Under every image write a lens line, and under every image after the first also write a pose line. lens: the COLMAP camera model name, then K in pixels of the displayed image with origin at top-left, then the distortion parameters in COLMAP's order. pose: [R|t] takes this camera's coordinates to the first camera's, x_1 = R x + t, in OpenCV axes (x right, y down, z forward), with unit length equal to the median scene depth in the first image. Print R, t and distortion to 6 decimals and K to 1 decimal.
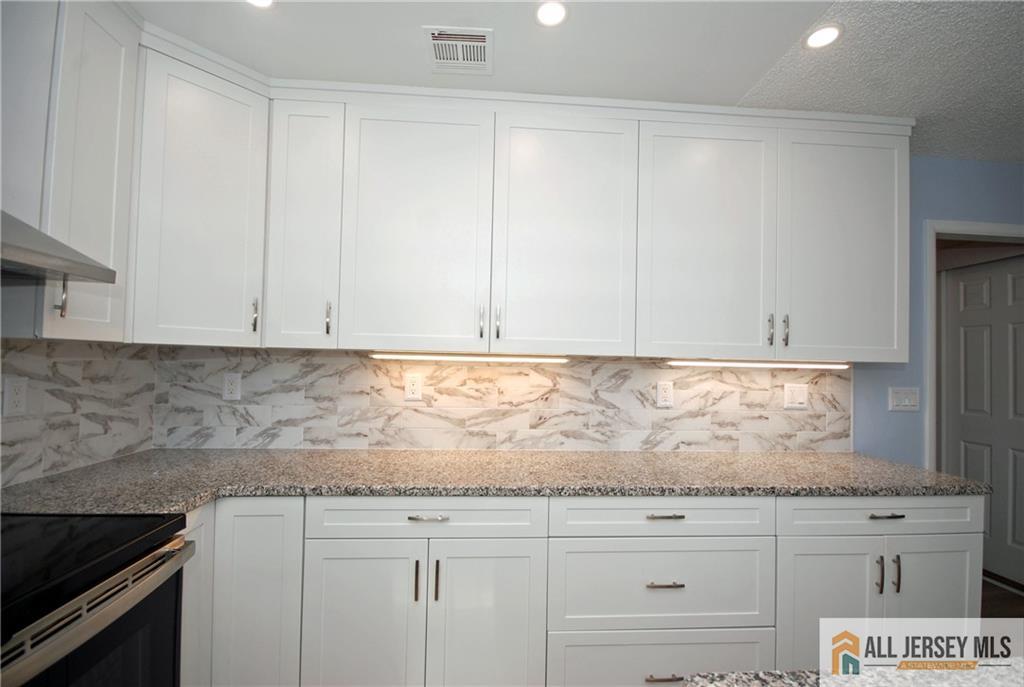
lens RADIAL K [[484.7, 0, 513.5], [0, 484.7, 345.7], [0, 0, 1]] dist [0.001495, -0.002202]
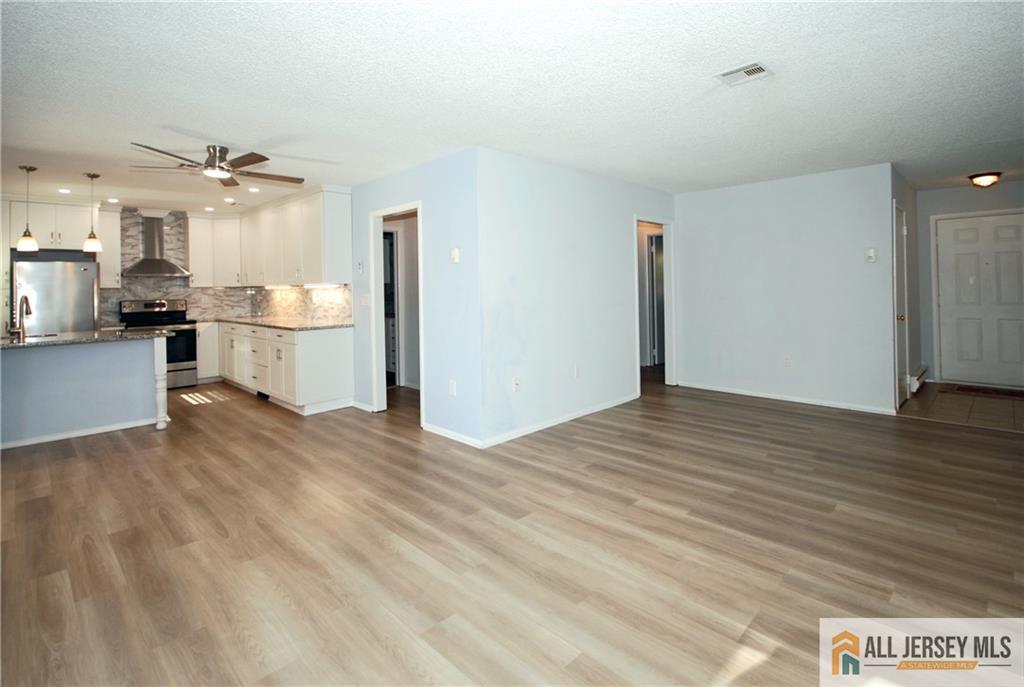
lens RADIAL K [[484.7, 0, 510.7], [0, 484.7, 281.6], [0, 0, 1]] dist [0.001495, -0.002202]
pose [[0.655992, -0.041206, -0.753642, 2.903702], [0.050493, 0.998668, -0.010653, 0.087711], [0.753077, -0.031066, 0.657198, 0.091286]]
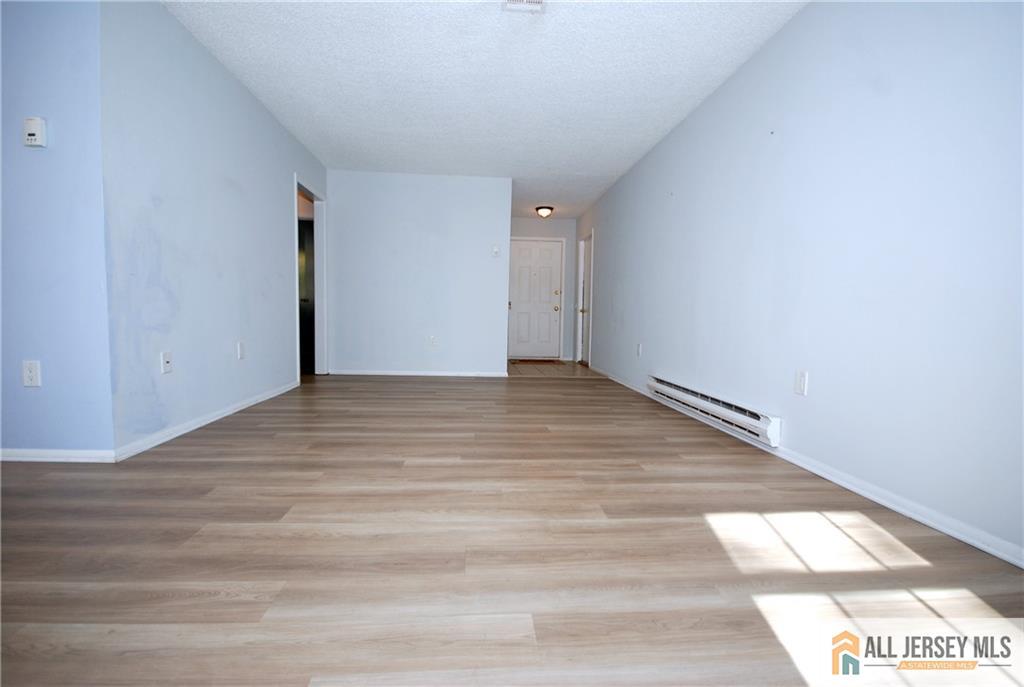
lens RADIAL K [[452.6, 0, 497.1], [0, 452.6, 348.4], [0, 0, 1]] dist [-0.009152, 0.000369]
pose [[0.999998, 0.000876, 0.001907, 2.374908], [-0.001058, 0.995211, 0.097743, 0.301358], [-0.001813, -0.097745, 0.995210, 0.172006]]
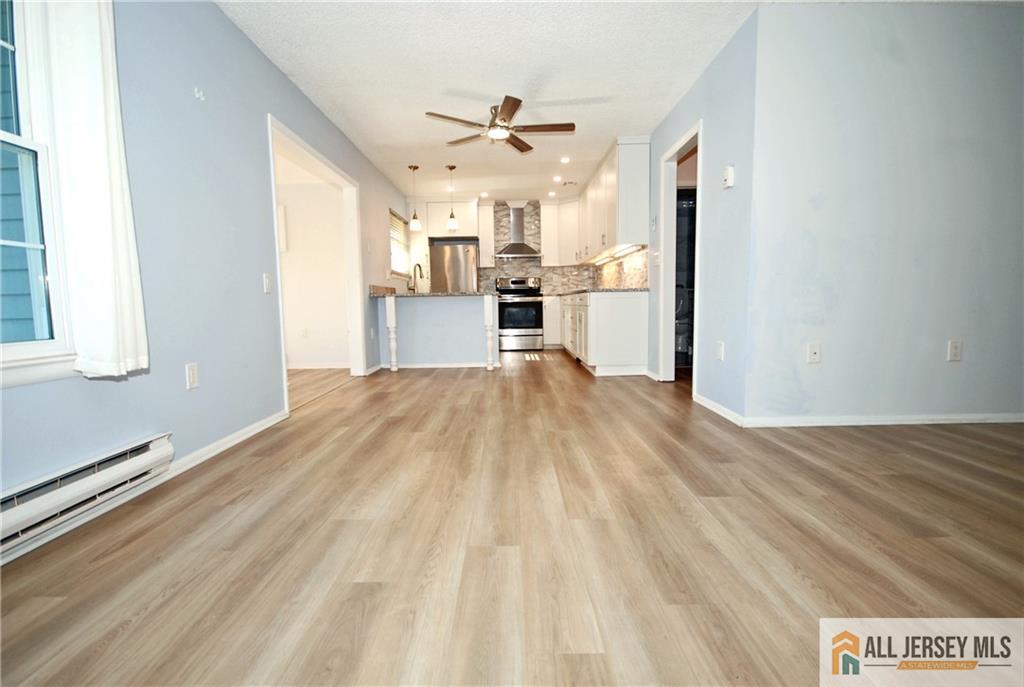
lens RADIAL K [[484.7, 0, 520.1], [0, 484.7, 345.6], [0, 0, 1]] dist [0.001495, -0.002202]
pose [[-0.056984, 0.067720, -0.996076, 2.845330], [0.039957, 0.997052, 0.065500, 0.312450], [0.997575, -0.036068, -0.059521, 0.580321]]
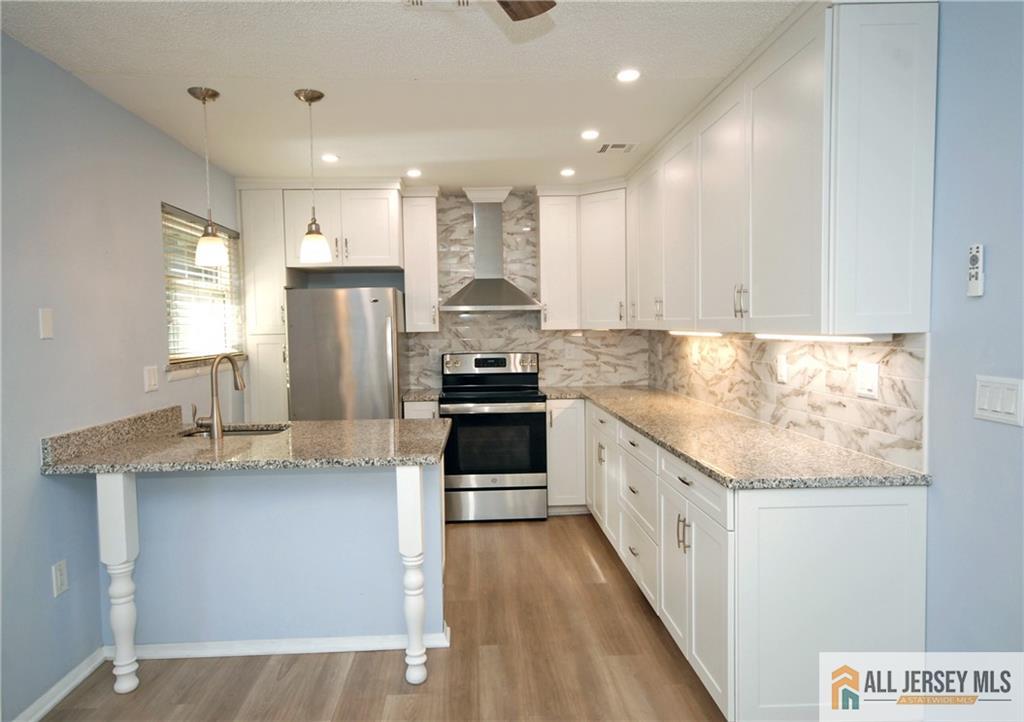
lens RADIAL K [[674.6, 0, 508.8], [0, 674.6, 368.2], [0, 0, 1]] dist [0.009929, 0.003031]
pose [[-0.023887, 0.041330, -0.998860, 1.612835], [0.040941, 0.998347, 0.040330, 0.024041], [0.998876, -0.039931, -0.025540, 0.495165]]
